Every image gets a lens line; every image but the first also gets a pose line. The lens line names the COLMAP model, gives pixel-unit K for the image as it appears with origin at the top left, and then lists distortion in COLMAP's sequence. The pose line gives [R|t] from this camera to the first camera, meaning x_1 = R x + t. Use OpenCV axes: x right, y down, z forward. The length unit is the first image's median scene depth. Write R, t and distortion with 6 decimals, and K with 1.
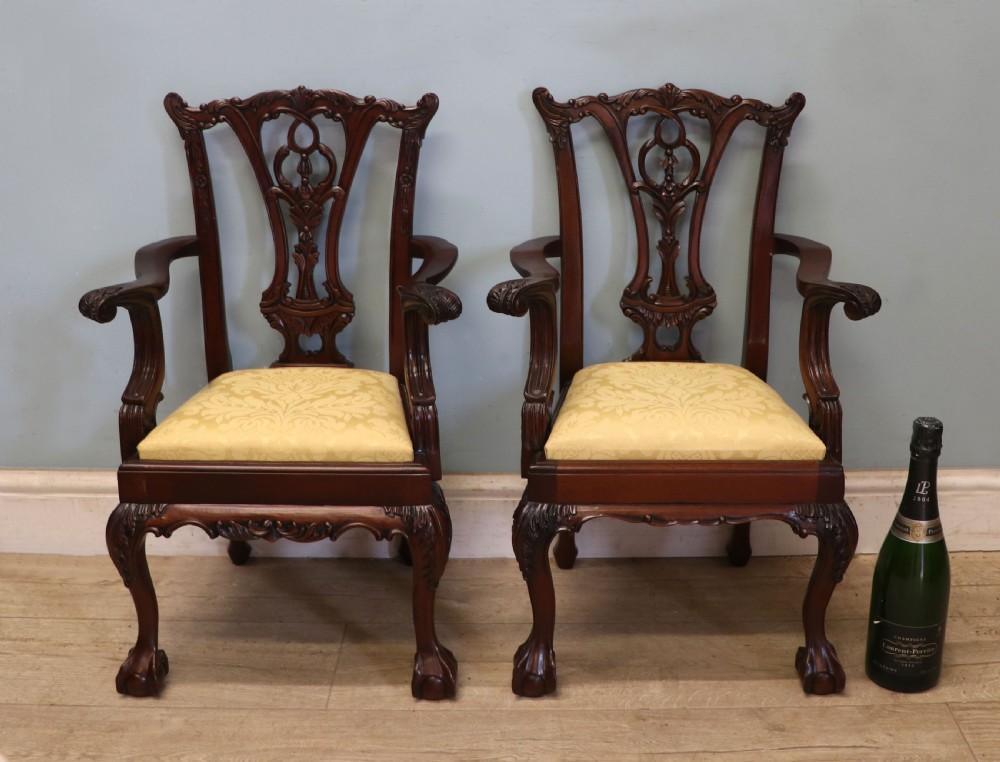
lens RADIAL K [[1378.8, 0, 559.0], [0, 1378.8, 285.0], [0, 0, 1]] dist [-0.183673, 0.148628]
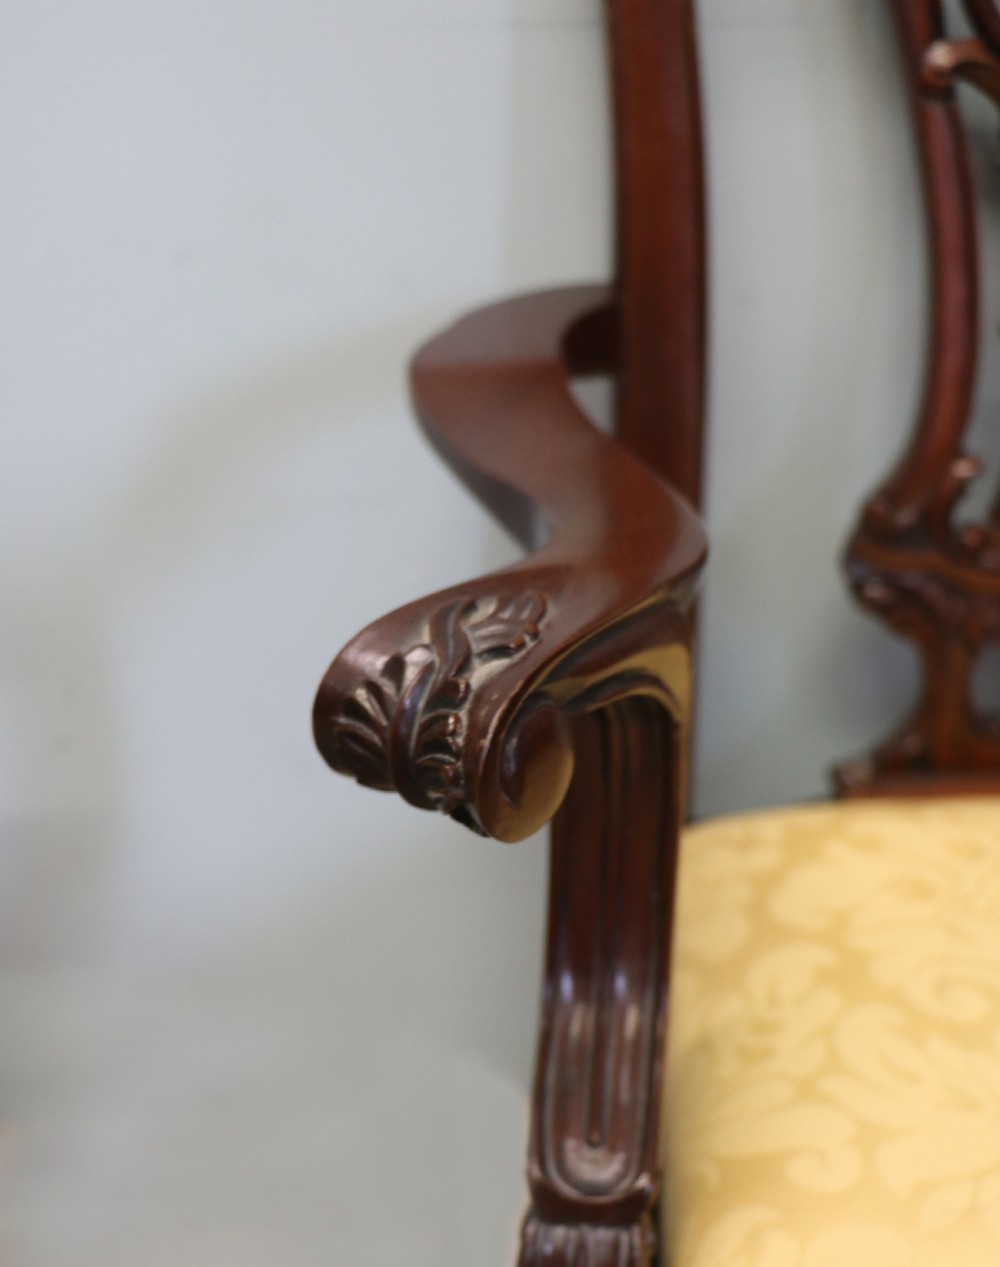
lens RADIAL K [[1775.9, 0, 500.2], [0, 1775.9, 718.9], [0, 0, 1]] dist [-0.060778, -0.006780]
pose [[0.997563, -0.022034, 0.066205, -0.042762], [0.006319, 0.973461, 0.228766, -0.035966], [-0.069488, -0.227790, 0.971228, 0.768530]]
